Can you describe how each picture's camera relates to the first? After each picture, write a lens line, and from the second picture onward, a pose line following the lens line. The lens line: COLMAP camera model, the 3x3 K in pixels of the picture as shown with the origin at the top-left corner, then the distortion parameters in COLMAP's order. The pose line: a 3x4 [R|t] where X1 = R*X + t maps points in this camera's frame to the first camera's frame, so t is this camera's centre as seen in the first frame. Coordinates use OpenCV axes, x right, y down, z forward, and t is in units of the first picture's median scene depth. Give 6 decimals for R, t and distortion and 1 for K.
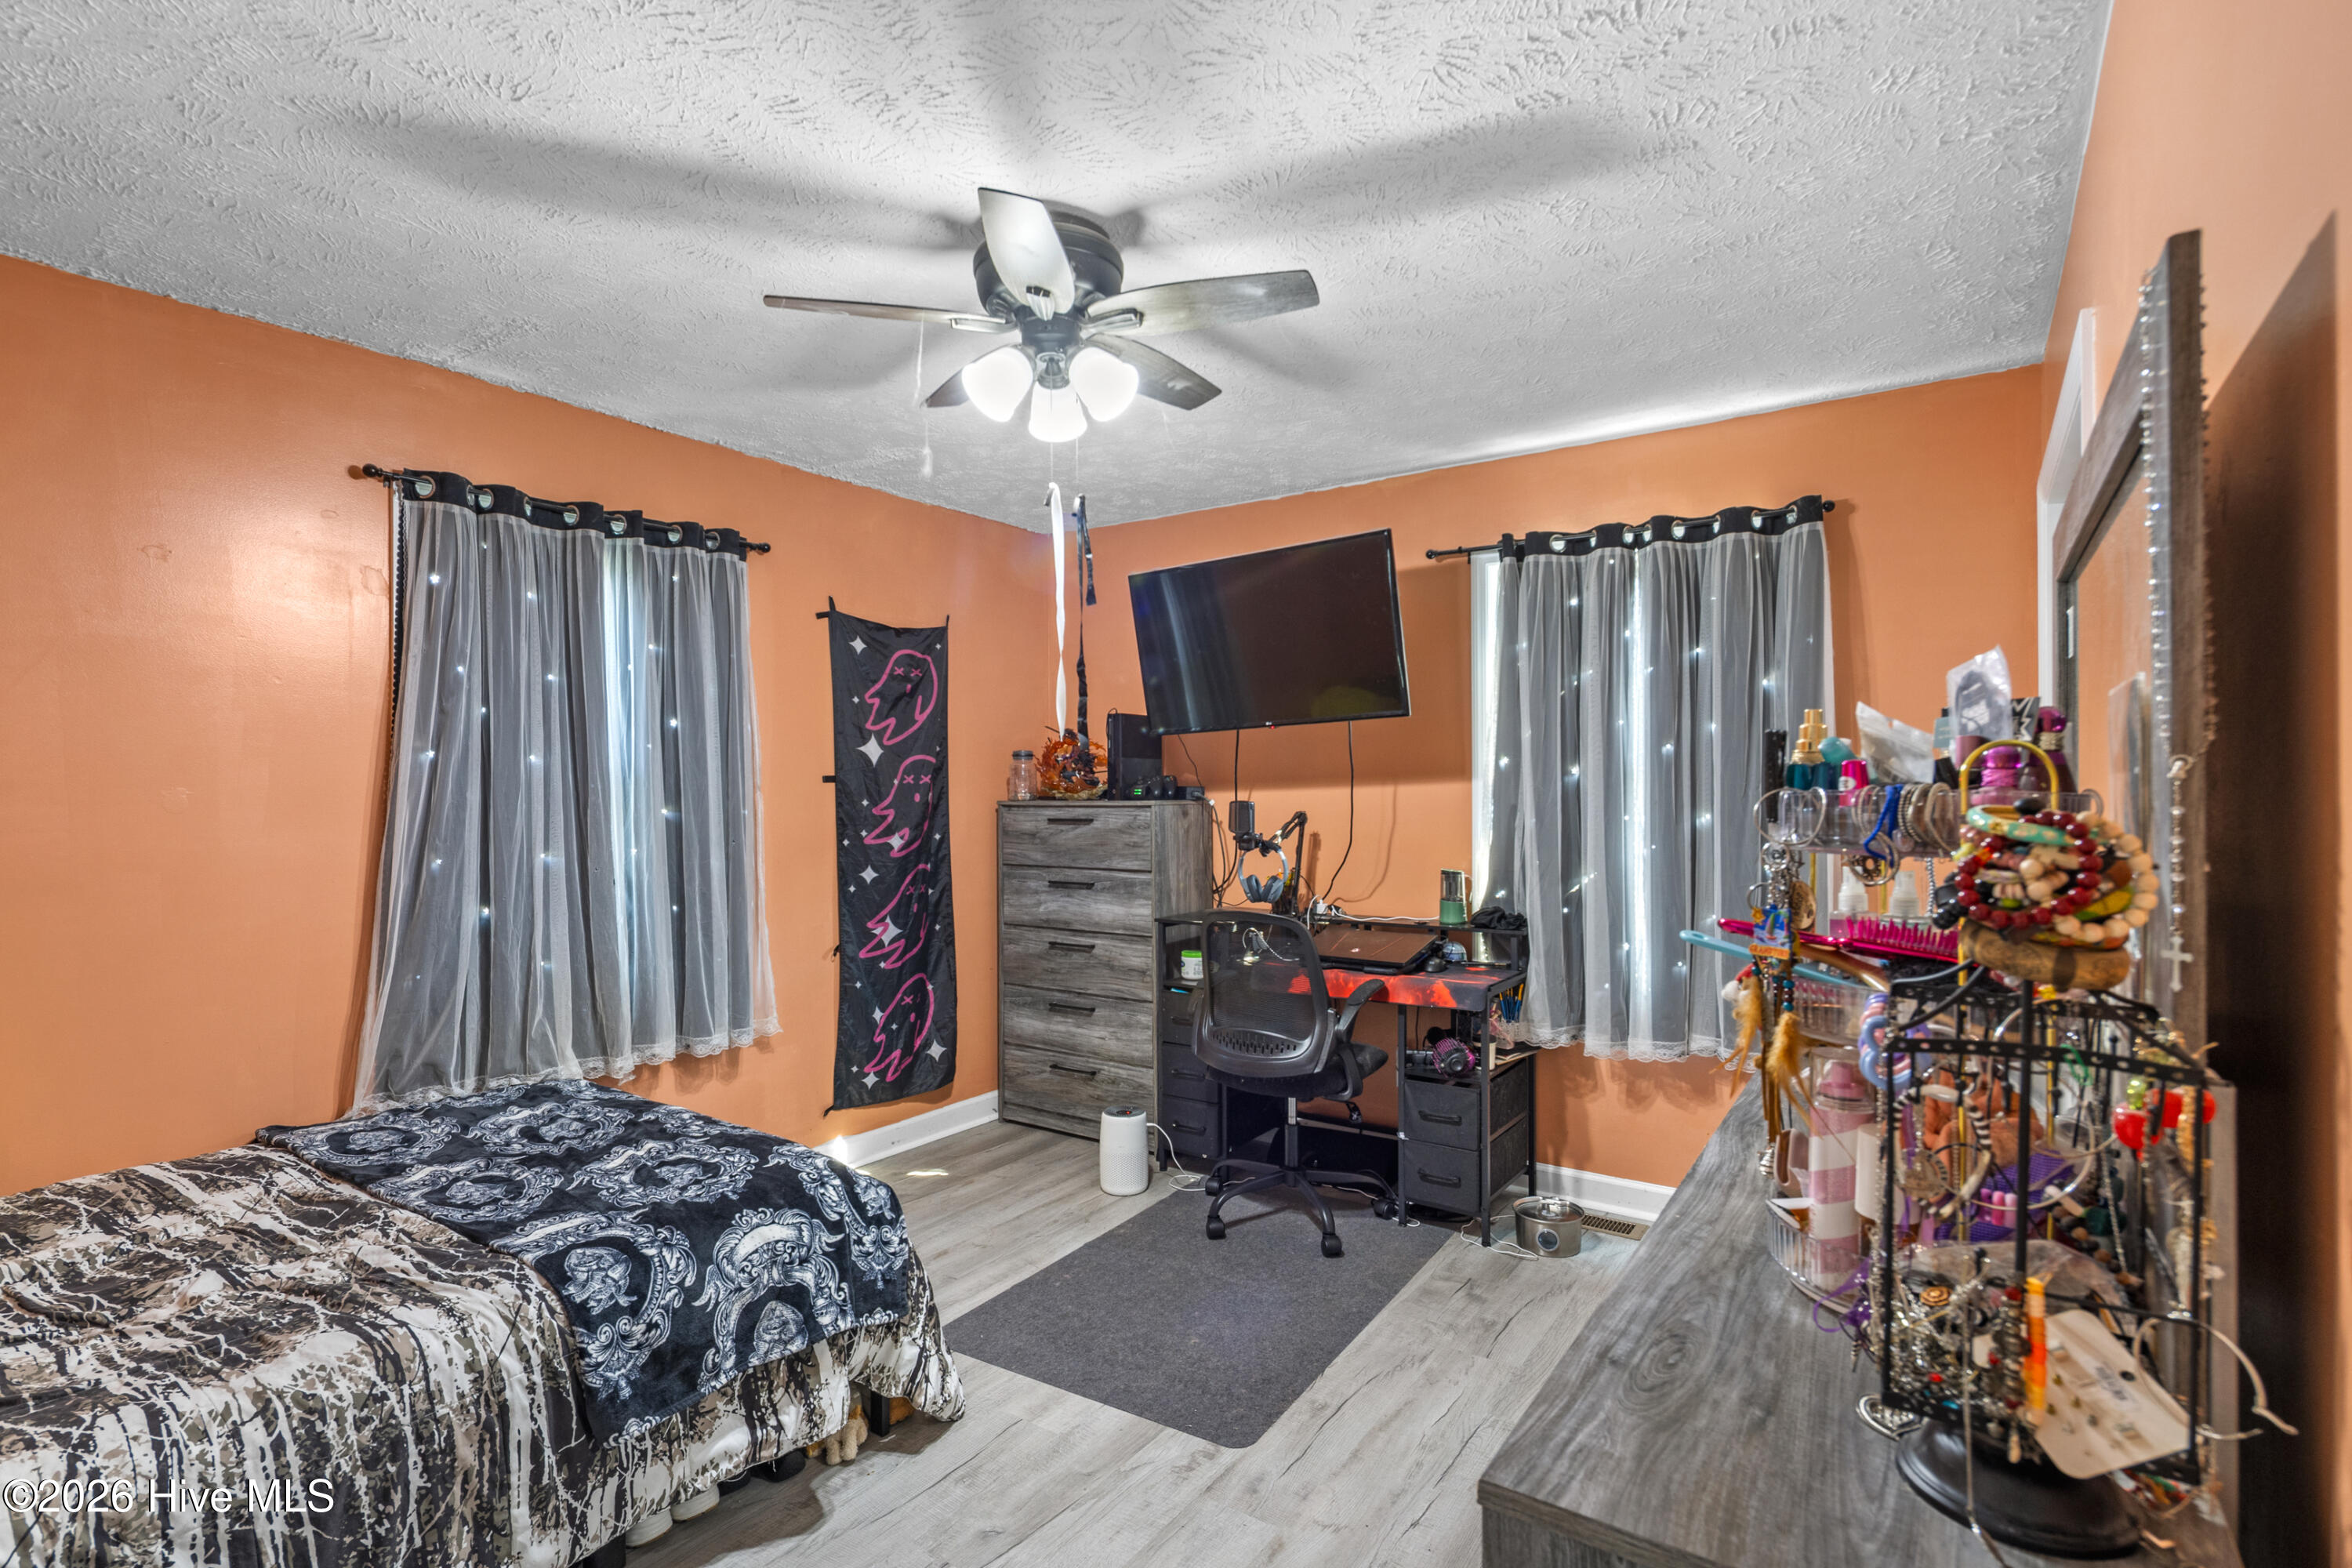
lens RADIAL K [[1138.2, 0, 1162.7], [0, 1138.2, 799.3], [0, 0, 1]] dist [-0.000805, 0.000096]
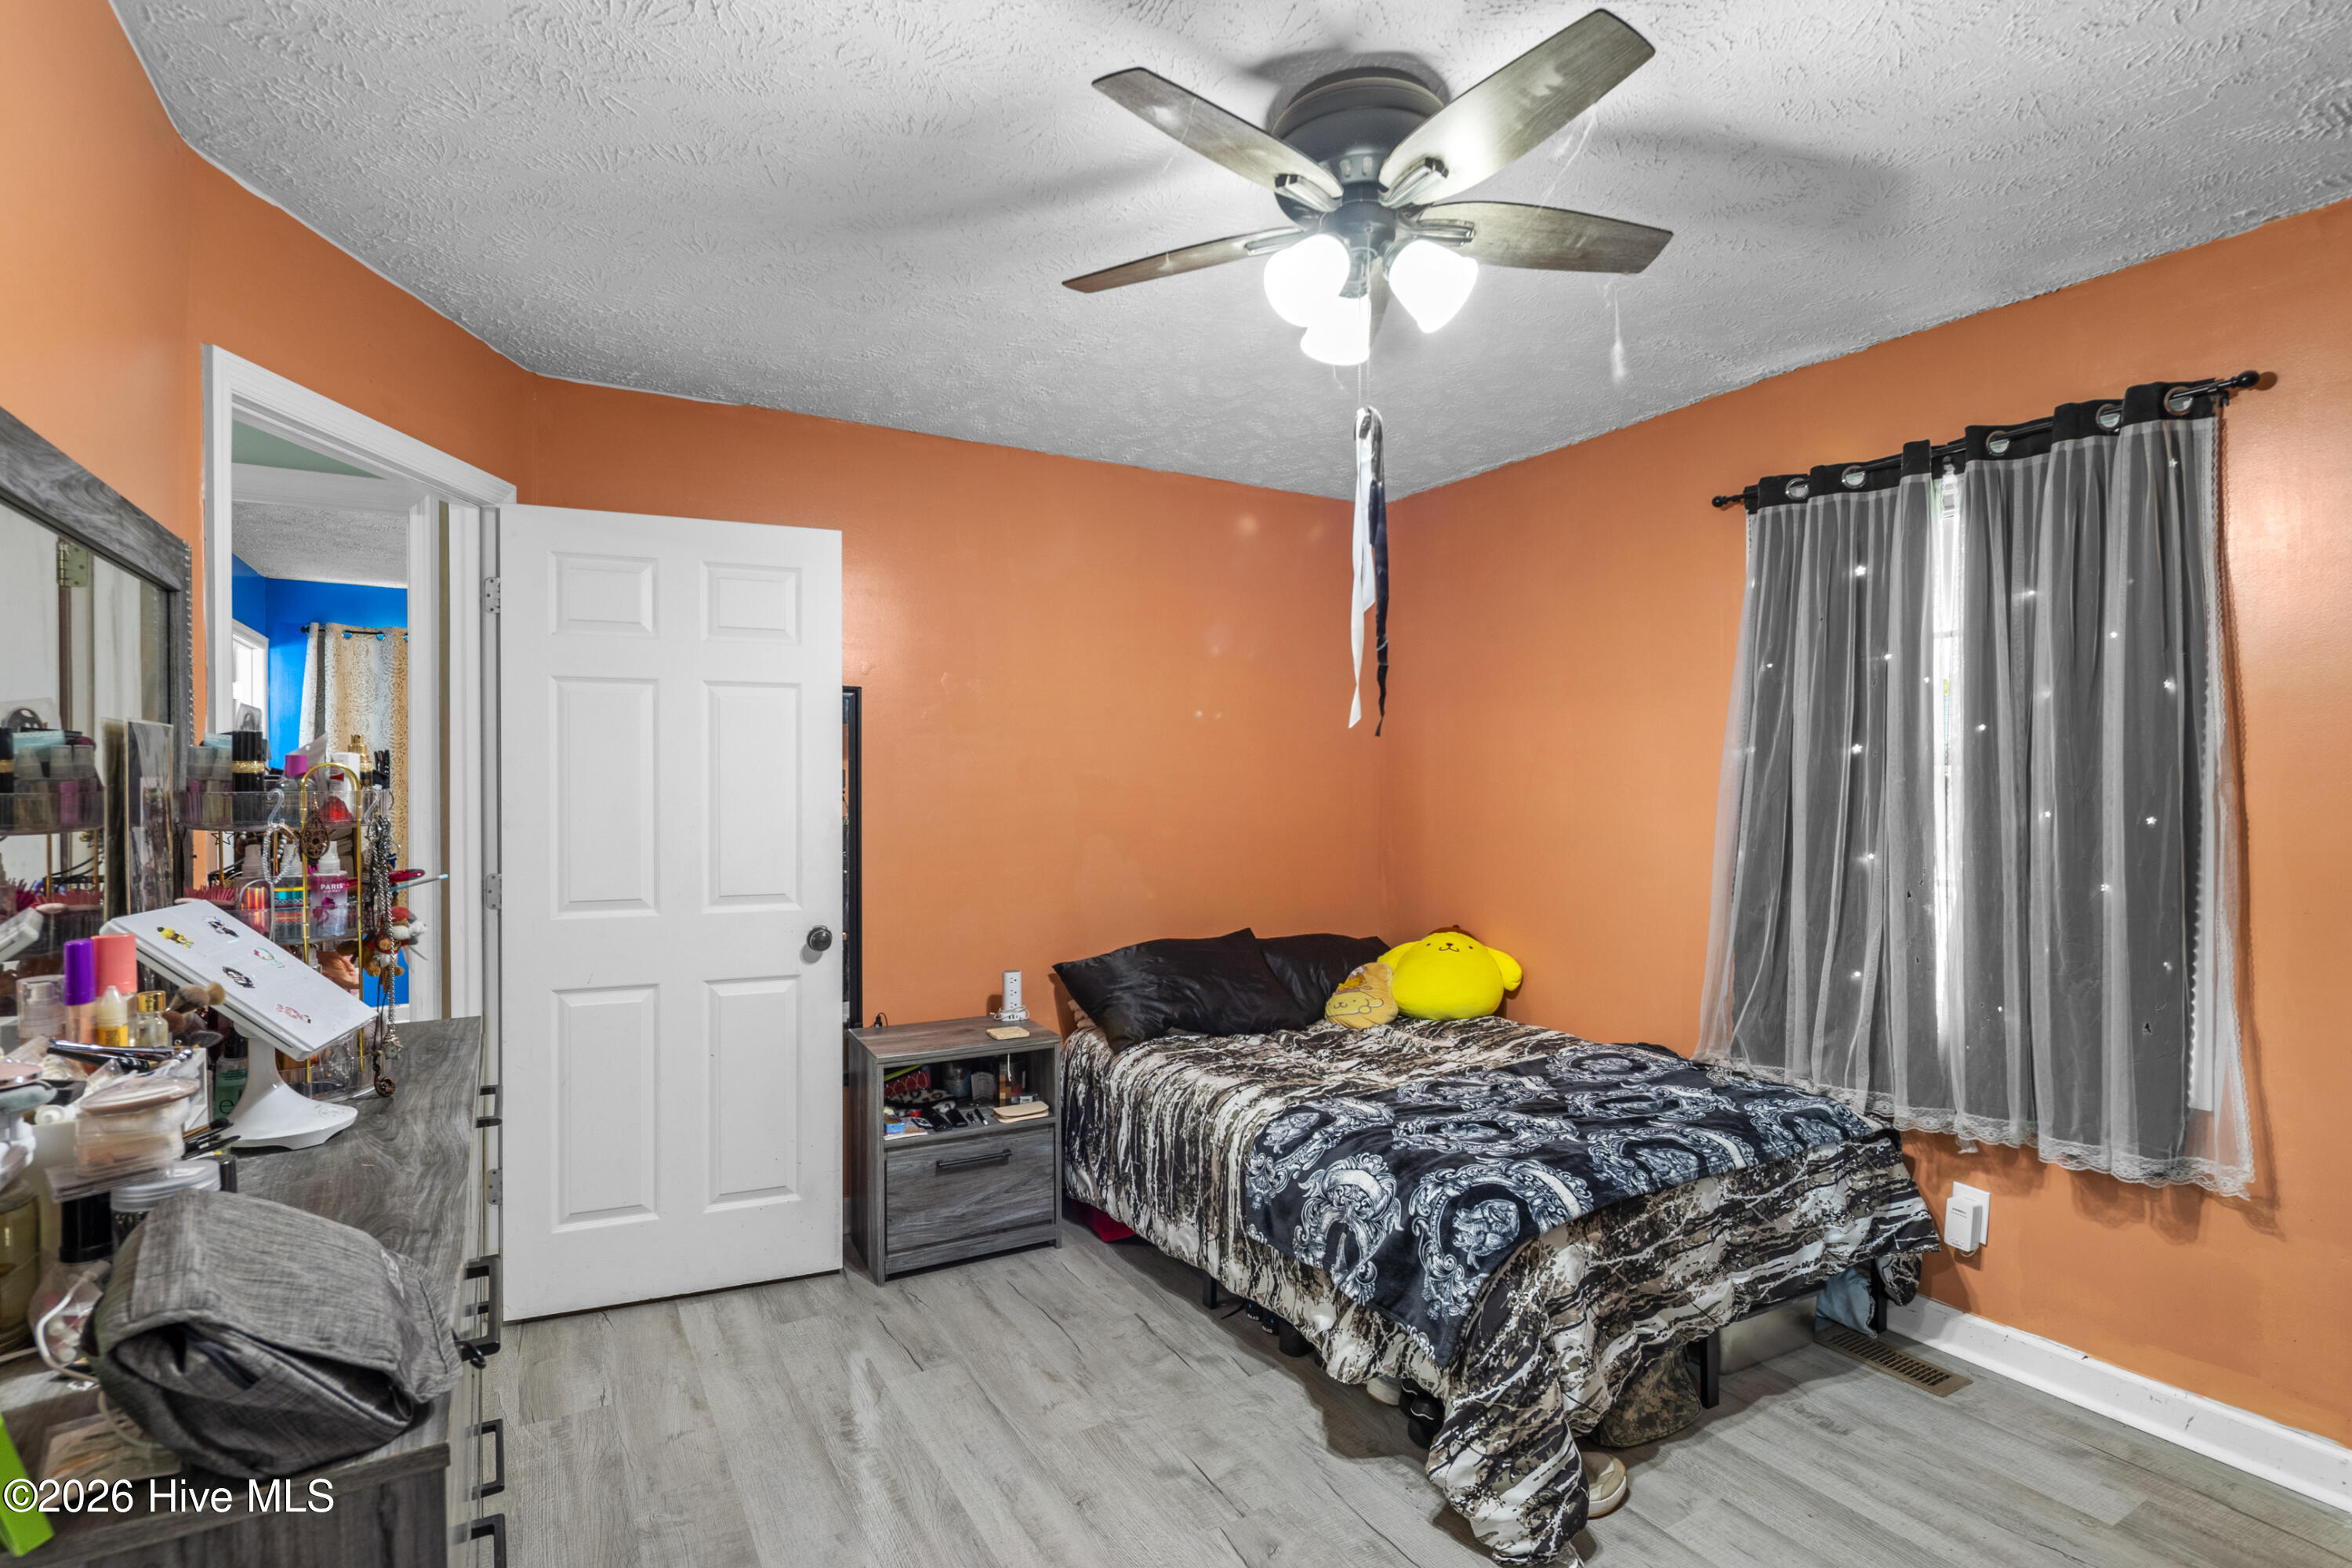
lens RADIAL K [[1138.2, 0, 1160.6], [0, 1138.2, 782.8], [0, 0, 1]] dist [-0.000805, 0.000096]
pose [[-0.426316, 0.012344, -0.904490, 0.661202], [-0.002477, 0.999887, 0.014814, -0.026490], [0.904571, 0.008556, -0.426238, 1.128743]]
